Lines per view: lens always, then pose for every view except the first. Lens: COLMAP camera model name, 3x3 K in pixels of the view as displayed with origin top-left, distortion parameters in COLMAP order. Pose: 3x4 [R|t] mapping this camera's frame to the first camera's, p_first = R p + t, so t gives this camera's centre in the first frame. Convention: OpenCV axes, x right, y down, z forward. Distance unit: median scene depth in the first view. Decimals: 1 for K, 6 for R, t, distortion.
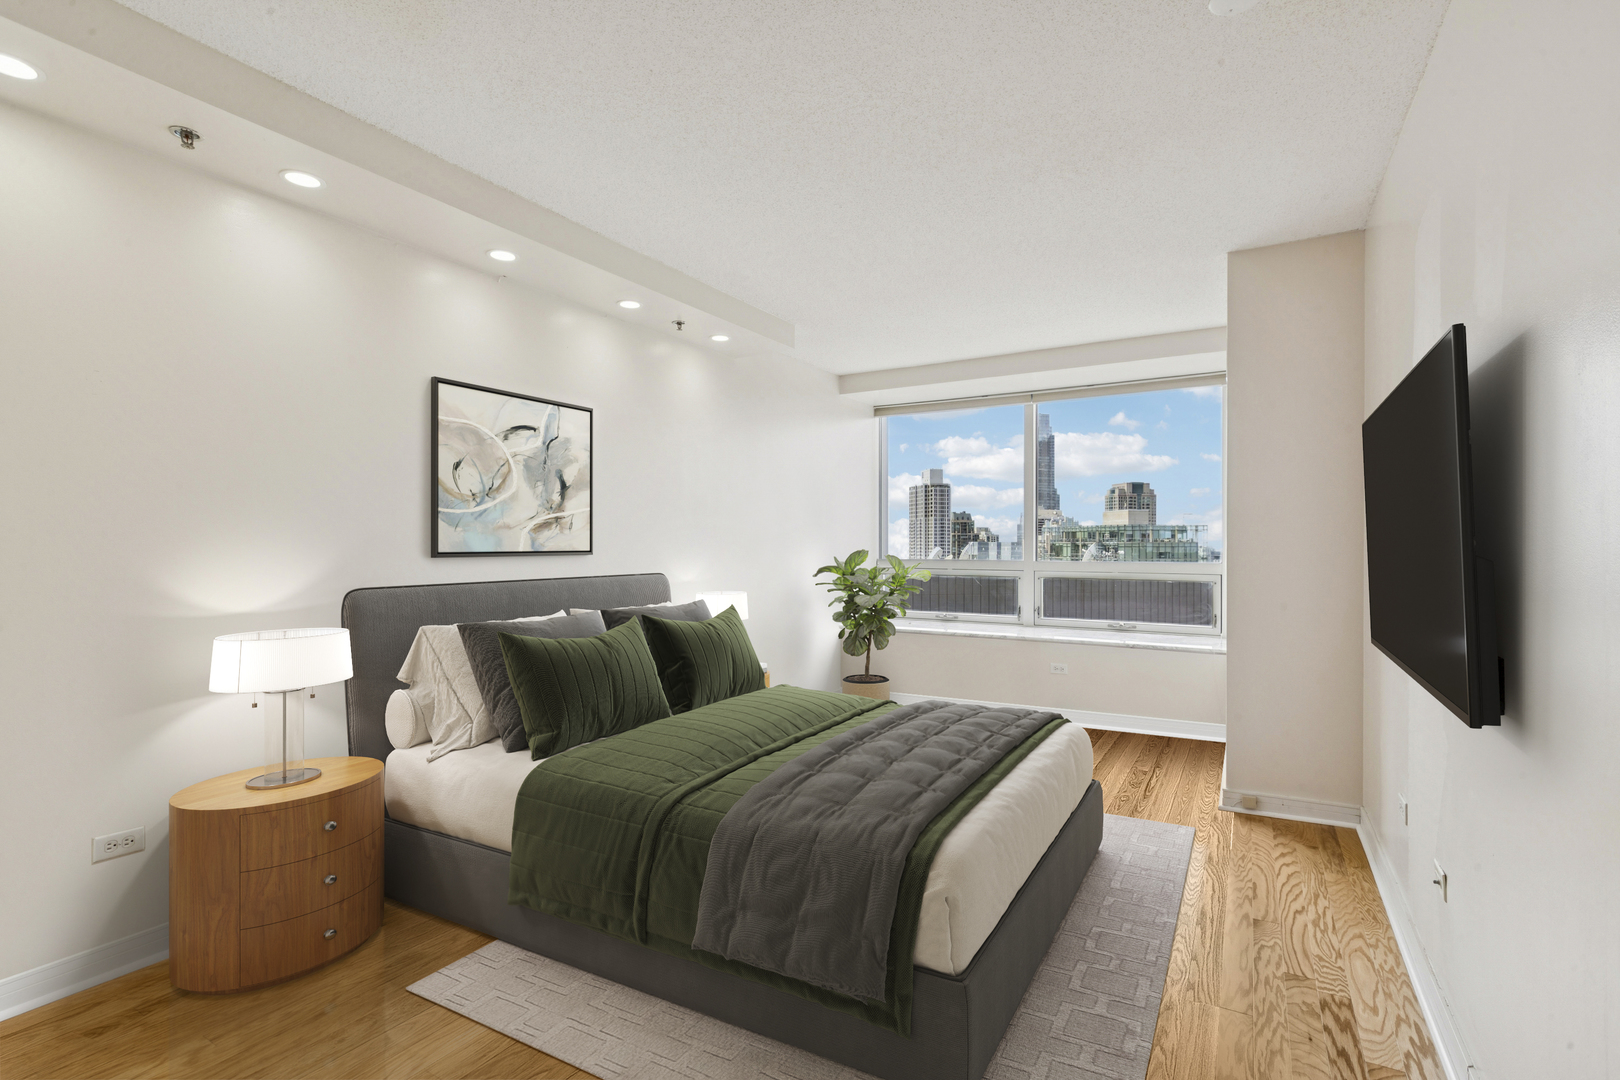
lens RADIAL K [[732.8, 0, 810.3], [0, 732.8, 543.8], [0, 0, 1]] dist [-0.000577, -0.000822]
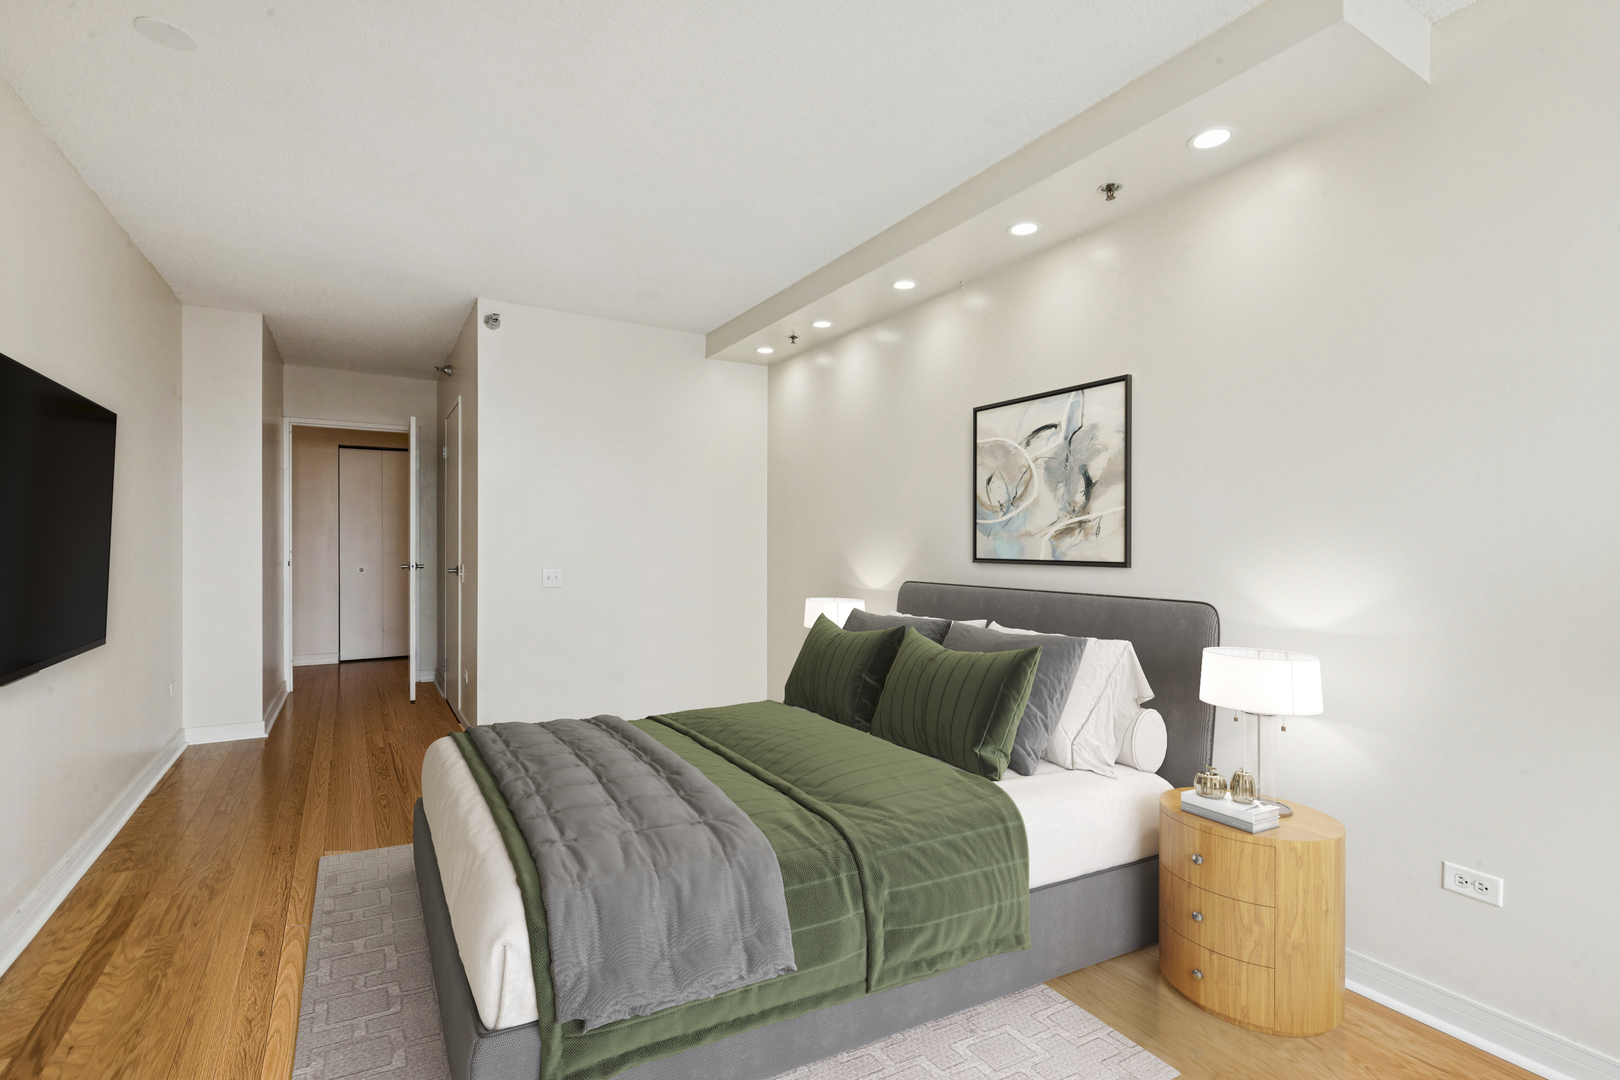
lens RADIAL K [[744.0, 0, 808.0], [0, 744.0, 549.5], [0, 0, 1]] dist [0.003723, 0.000225]
pose [[-0.468806, -0.001772, -0.883299, 0.589459], [-0.013445, 0.999896, 0.005130, -0.003963], [0.883199, 0.014281, -0.468781, 1.179102]]
